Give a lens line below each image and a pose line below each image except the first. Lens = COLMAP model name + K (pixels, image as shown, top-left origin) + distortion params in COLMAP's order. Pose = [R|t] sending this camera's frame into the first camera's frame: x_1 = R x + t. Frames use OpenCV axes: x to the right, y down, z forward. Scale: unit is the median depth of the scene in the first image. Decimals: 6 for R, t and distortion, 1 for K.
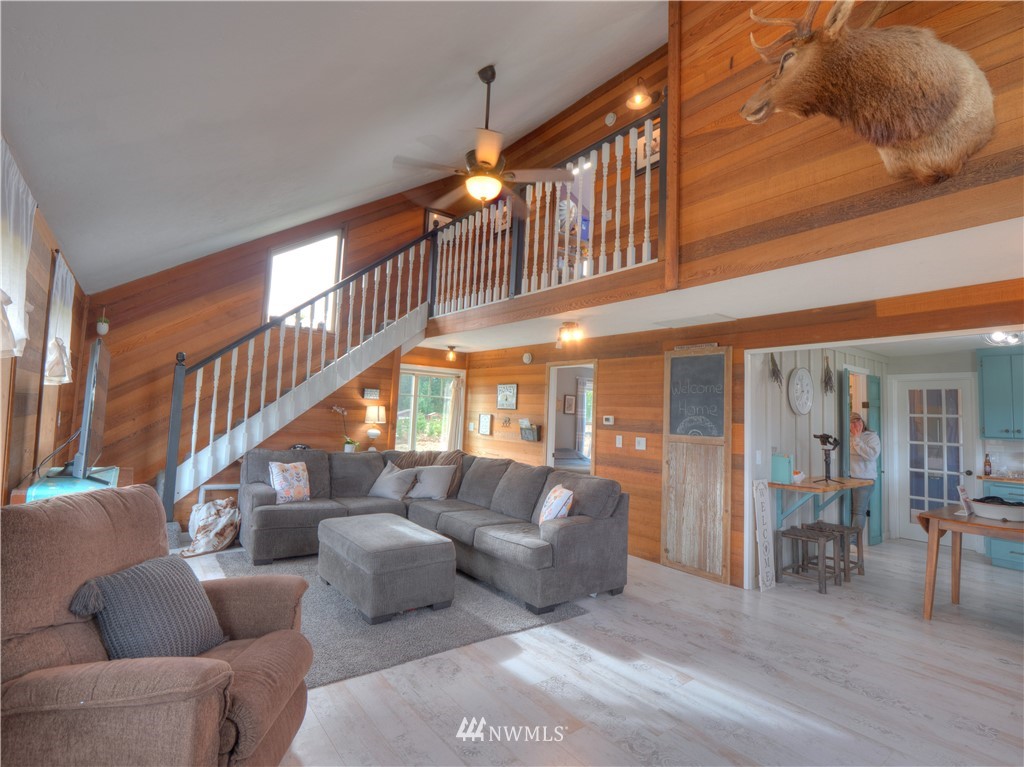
lens RADIAL K [[503.4, 0, 512.1], [0, 503.4, 378.1], [0, 0, 1]] dist [-0.012933, -0.000684]
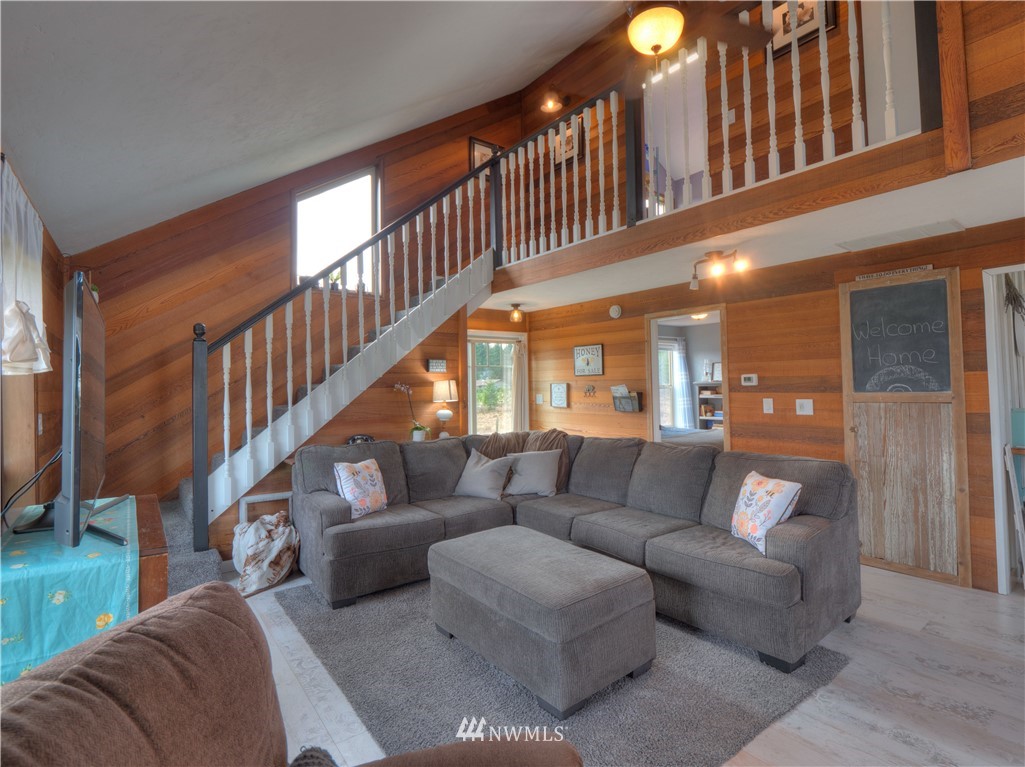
lens RADIAL K [[501.2, 0, 511.3], [0, 501.2, 372.1], [0, 0, 1]] dist [-0.013474, -0.000595]
pose [[0.998083, -0.061752, 0.004043, -0.198583], [0.061495, 0.997002, 0.046970, 0.013545], [-0.006931, -0.046631, 0.998888, 0.244764]]
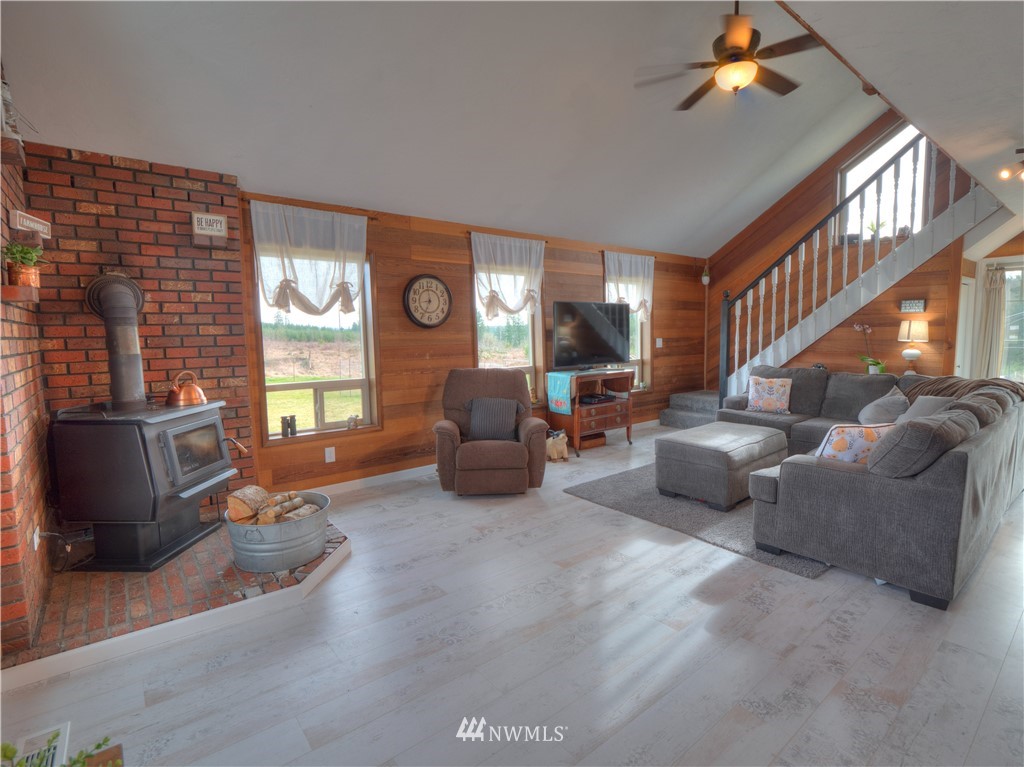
lens RADIAL K [[498.4, 0, 514.4], [0, 498.4, 374.8], [0, 0, 1]] dist [-0.006977, -0.000575]
pose [[0.015646, 0.044909, -0.998869, 0.624598], [0.093769, 0.994522, 0.046183, 0.053615], [0.995471, -0.094385, 0.011349, 0.396019]]
